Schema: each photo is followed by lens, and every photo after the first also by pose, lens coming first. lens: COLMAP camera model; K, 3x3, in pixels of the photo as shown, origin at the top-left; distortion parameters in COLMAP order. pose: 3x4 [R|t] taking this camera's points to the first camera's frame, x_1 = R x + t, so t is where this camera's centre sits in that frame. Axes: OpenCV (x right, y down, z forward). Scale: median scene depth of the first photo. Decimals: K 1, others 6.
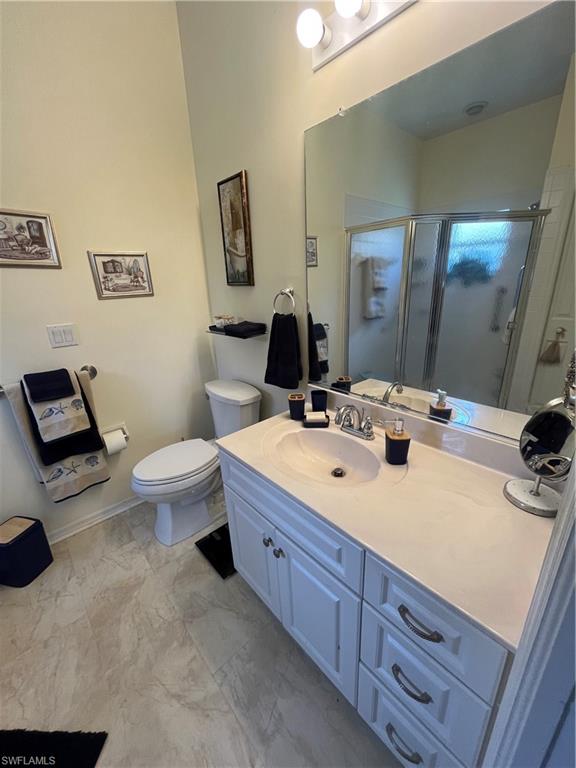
lens RADIAL K [[309.9, 0, 289.5], [0, 309.9, 383.7], [0, 0, 1]] dist [-0.002847, 0.000641]
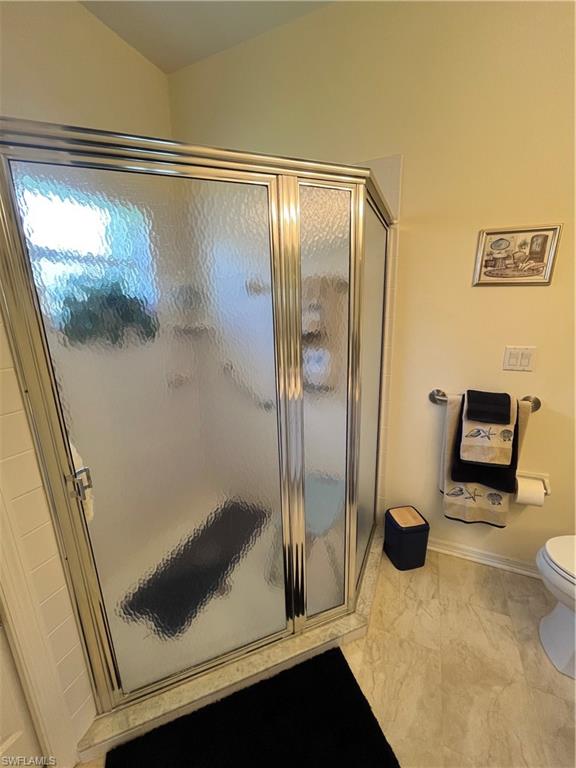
lens RADIAL K [[309.9, 0, 289.5], [0, 309.9, 383.7], [0, 0, 1]] dist [-0.002847, 0.000641]
pose [[0.398266, 0.244129, -0.884186, -0.187075], [-0.284415, 0.949291, 0.133995, -0.016671], [0.872062, 0.198110, 0.447504, 0.025075]]
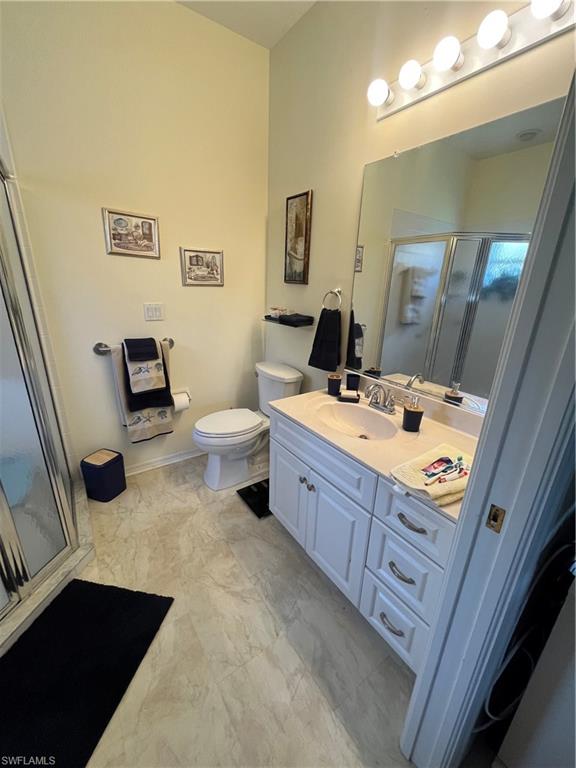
lens RADIAL K [[309.9, 0, 289.5], [0, 309.9, 383.7], [0, 0, 1]] dist [-0.002847, 0.000641]
pose [[0.989924, 0.106964, -0.092780, -0.033903], [-0.107409, 0.994215, 0.000201, 0.079711], [0.092265, 0.009767, 0.995687, -0.215170]]
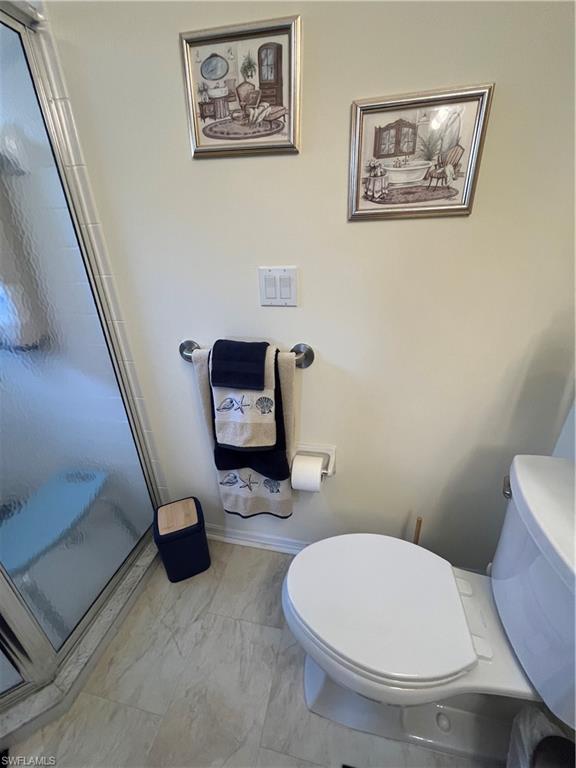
lens RADIAL K [[309.9, 0, 289.5], [0, 309.9, 383.7], [0, 0, 1]] dist [-0.002847, 0.000641]
pose [[0.579885, 0.357158, -0.732237, -0.236243], [-0.252764, 0.933304, 0.255057, -0.143454], [0.774495, 0.037179, 0.631486, 0.673736]]
